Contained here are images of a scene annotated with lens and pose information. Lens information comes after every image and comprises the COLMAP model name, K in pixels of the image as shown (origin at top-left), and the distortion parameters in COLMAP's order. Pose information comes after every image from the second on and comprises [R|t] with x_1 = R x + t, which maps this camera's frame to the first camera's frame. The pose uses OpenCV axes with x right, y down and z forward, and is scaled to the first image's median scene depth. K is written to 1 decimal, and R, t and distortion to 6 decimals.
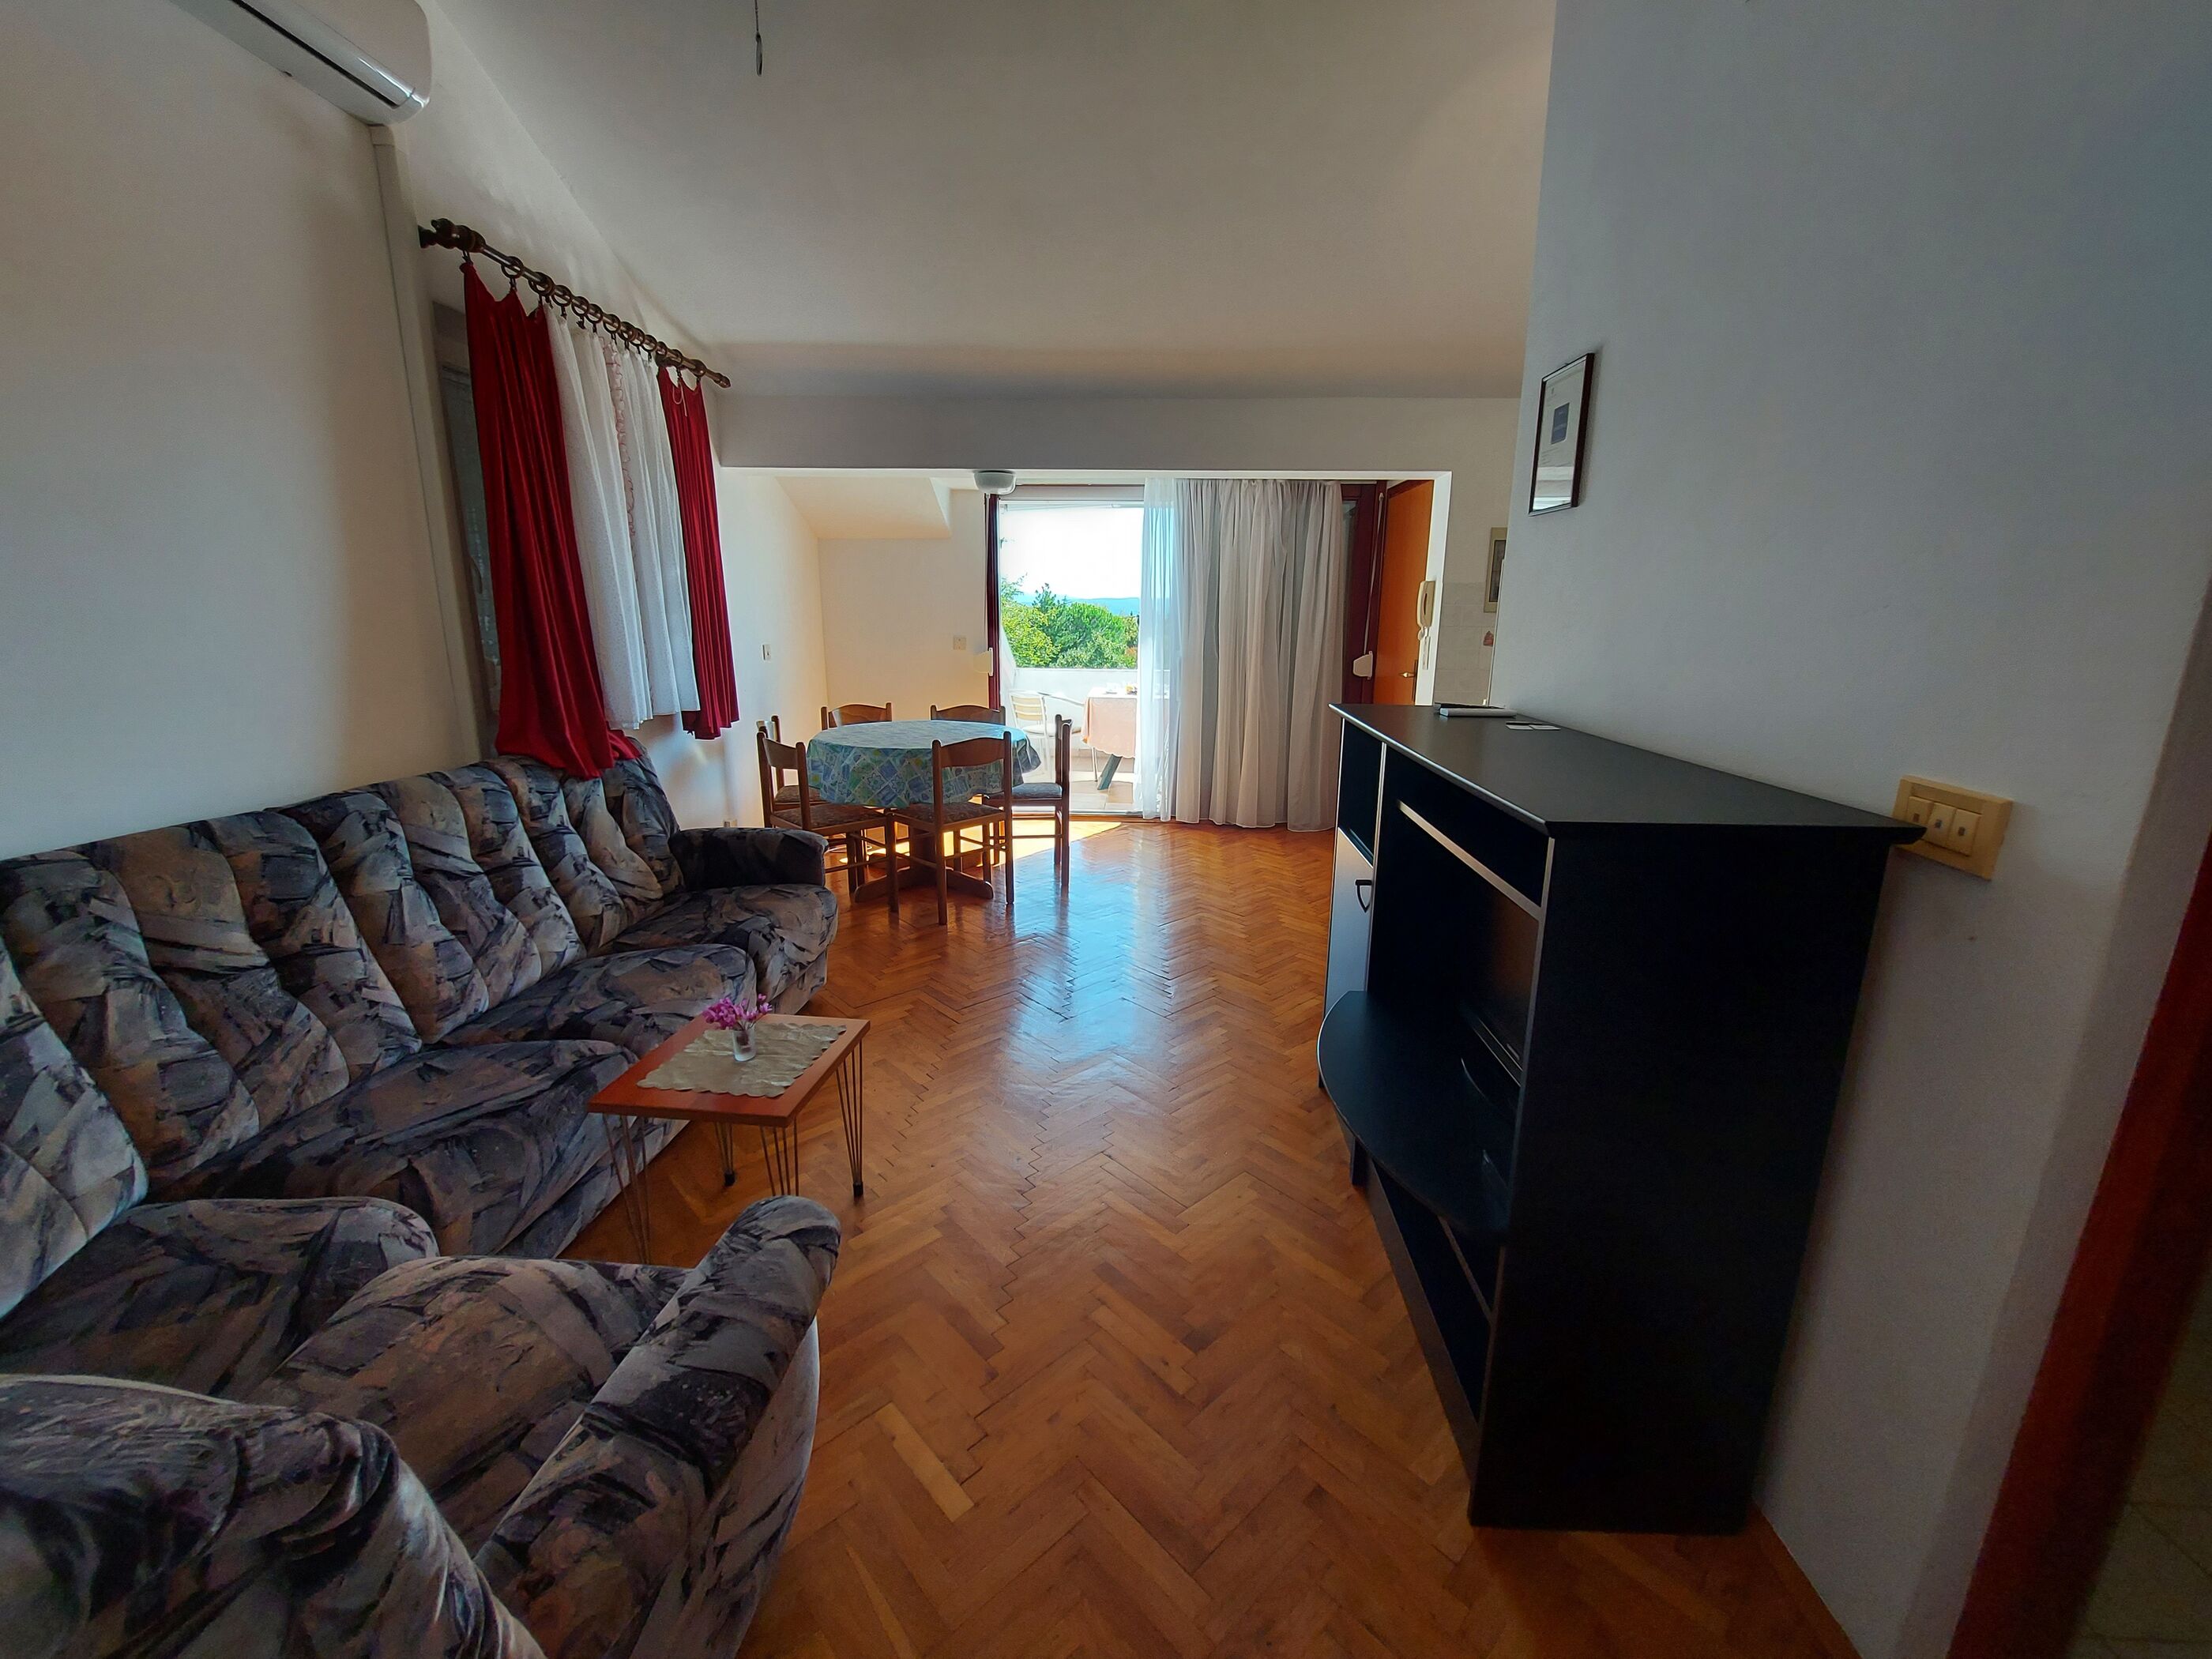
lens RADIAL K [[892.8, 0, 1106.0], [0, 892.8, 829.5], [0, 0, 1]] dist [-0.013530, 0.000830]
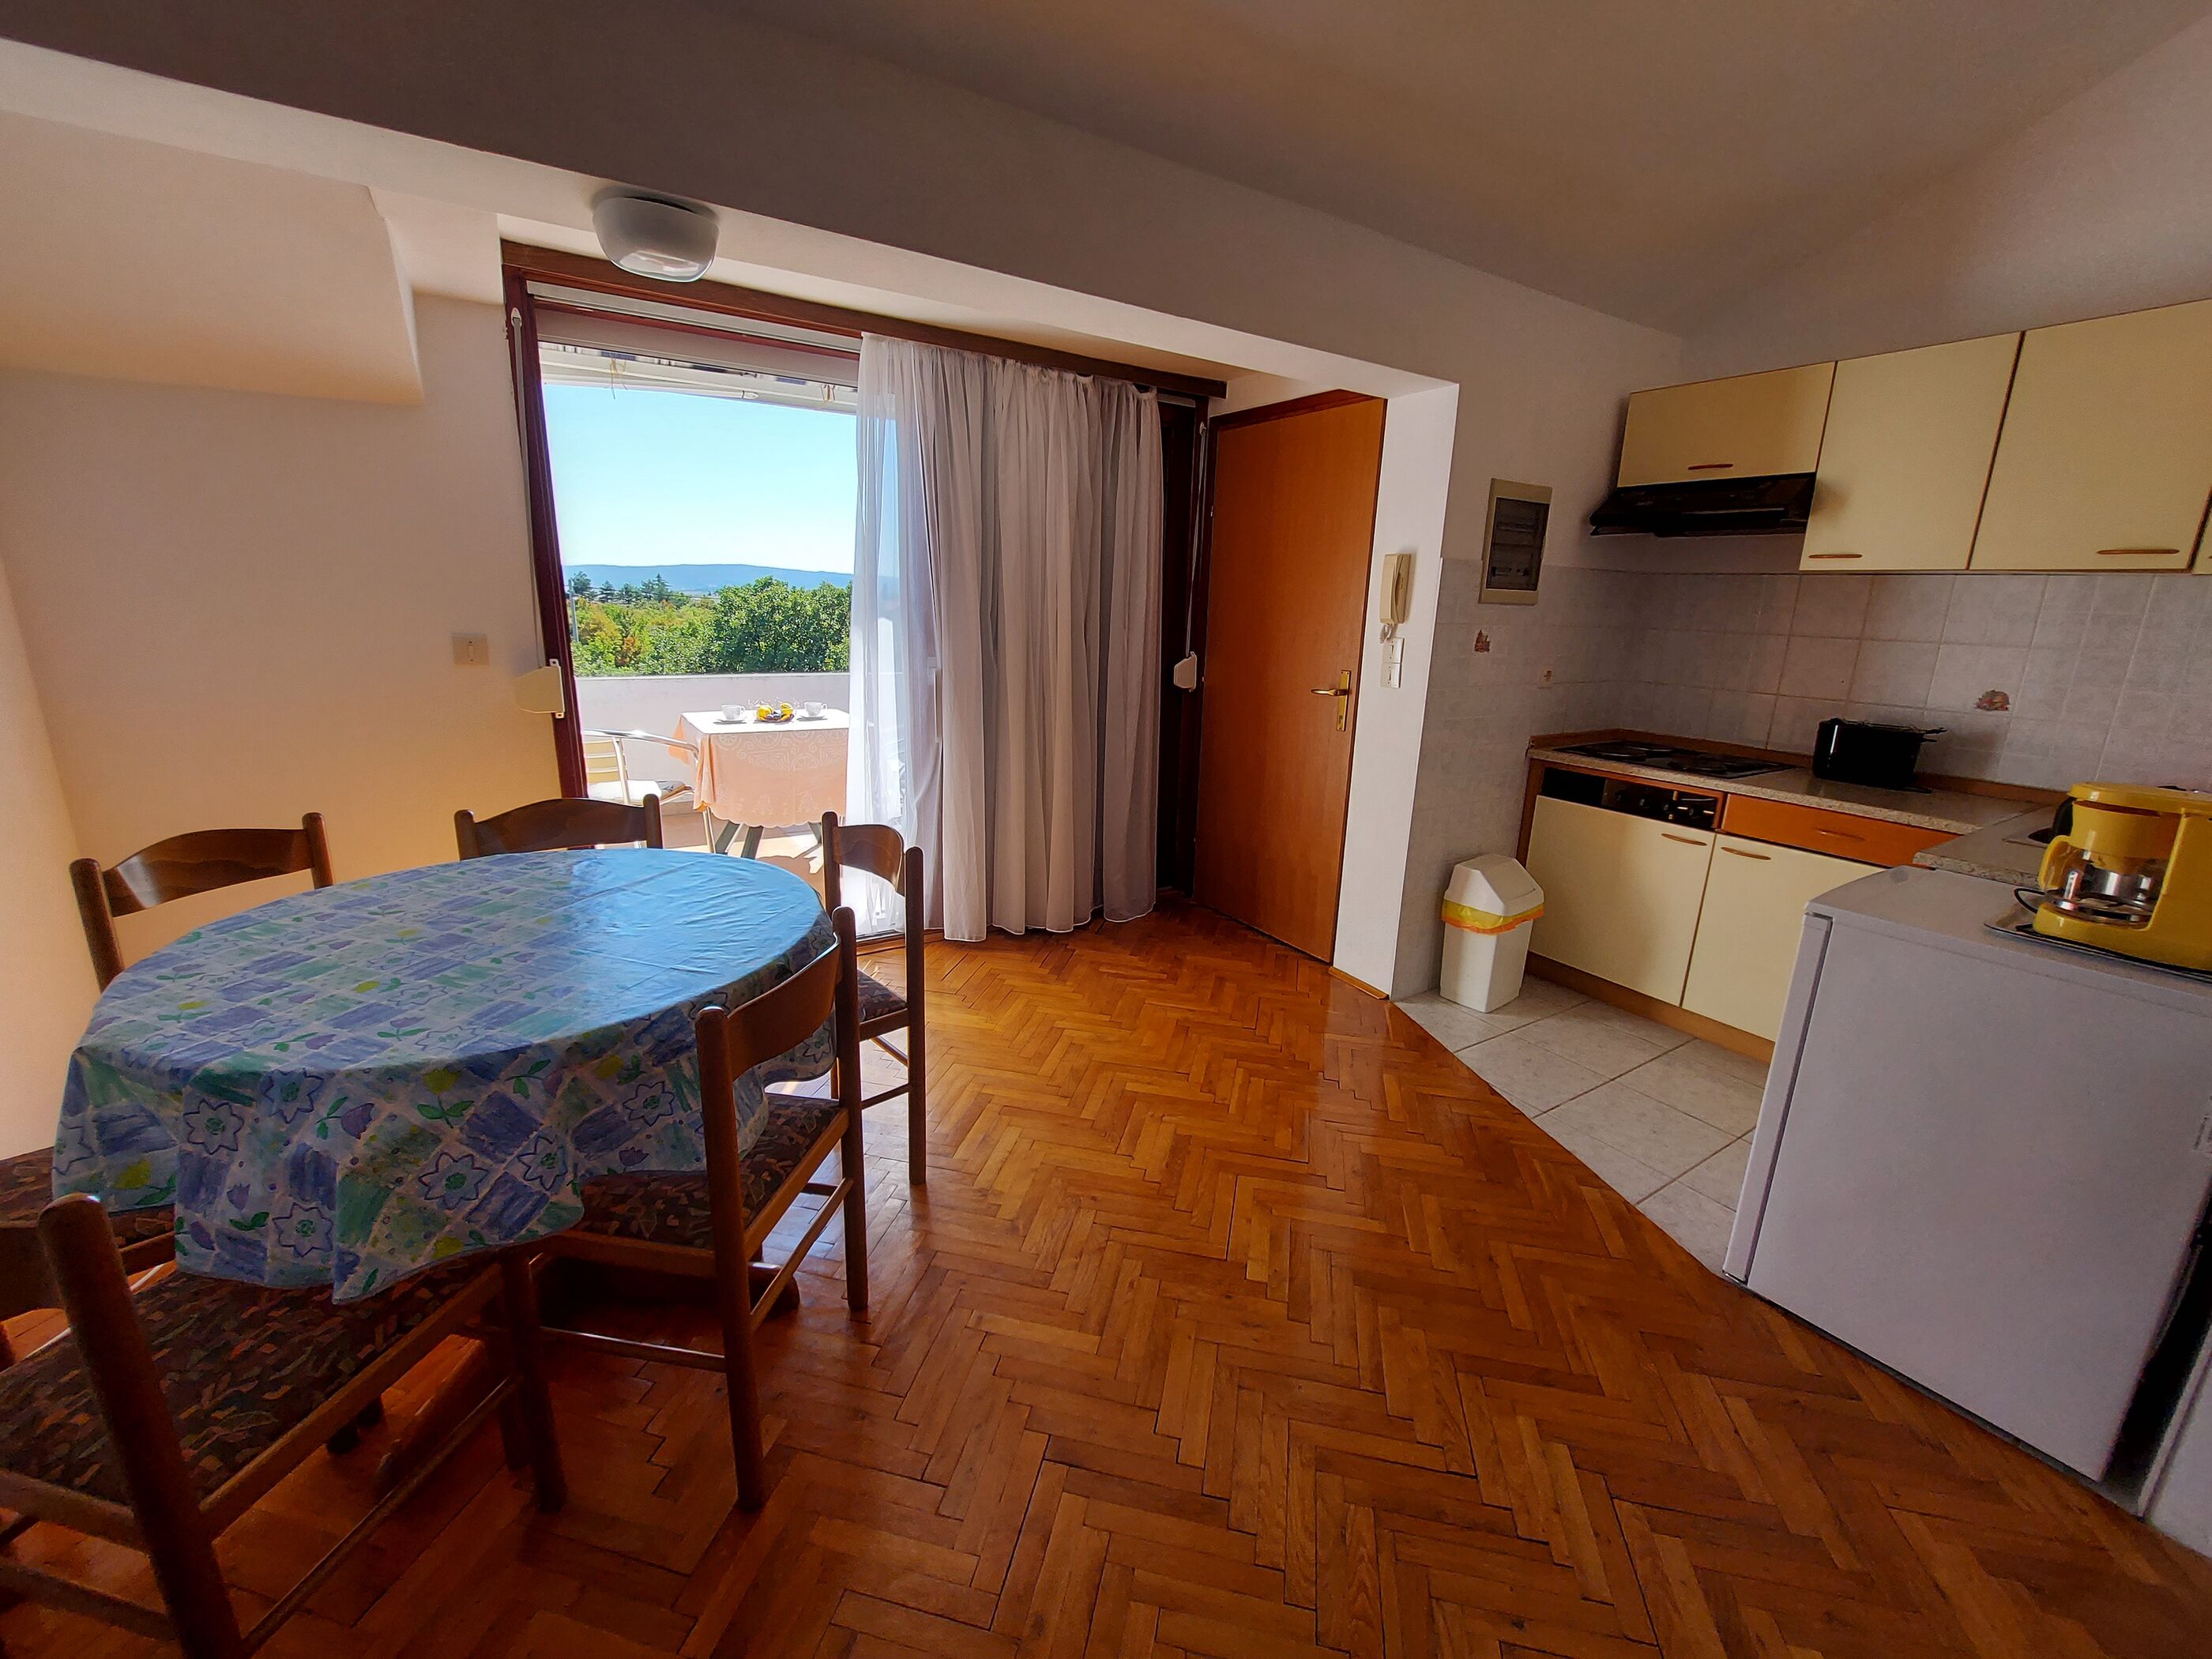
lens RADIAL K [[883.2, 0, 1116.5], [0, 883.2, 820.9], [0, 0, 1]] dist [-0.023654, 0.002308]
pose [[0.814183, -0.125653, 0.566849, -0.373103], [0.116321, 0.991808, 0.052777, -0.254648], [-0.568837, 0.022966, 0.822129, 1.060257]]
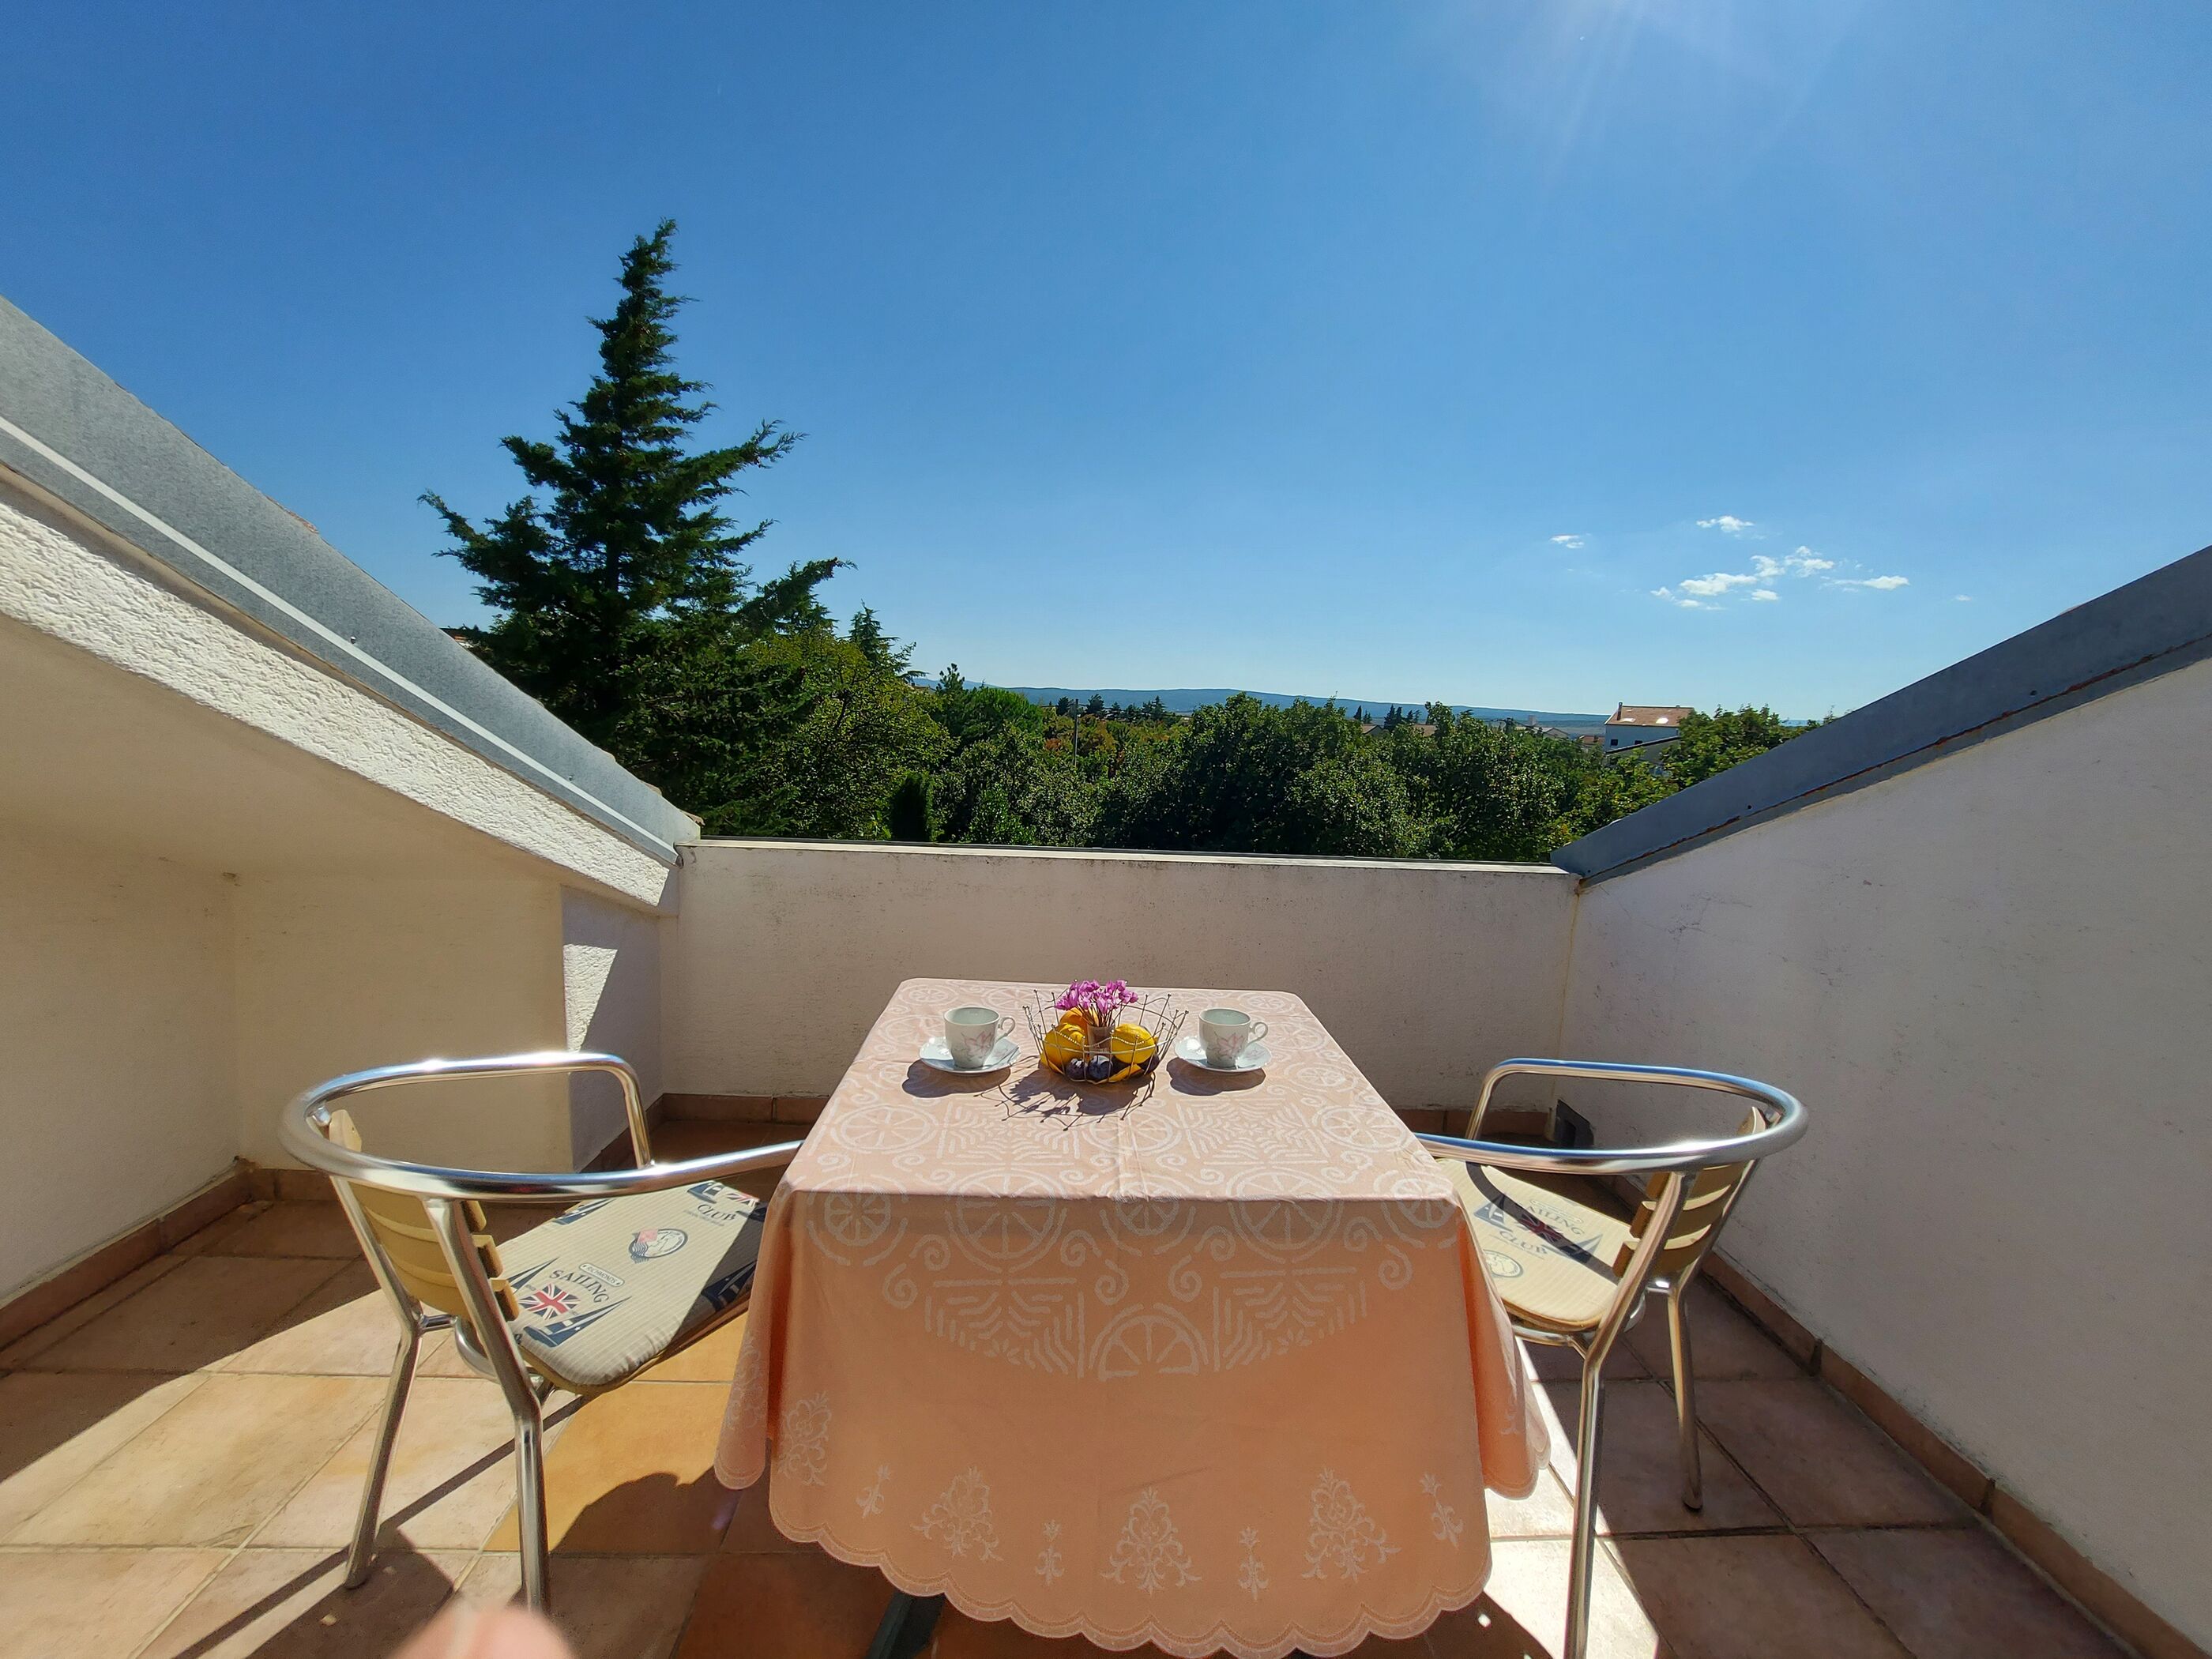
lens RADIAL K [[888.4, 0, 1115.8], [0, 888.4, 827.8], [0, 0, 1]] dist [-0.015010, 0.000445]
pose [[0.994020, 0.017814, 0.107734, 0.070794], [-0.006605, 0.994606, -0.103514, -0.542501], [-0.108997, 0.102183, 0.988776, 2.425629]]
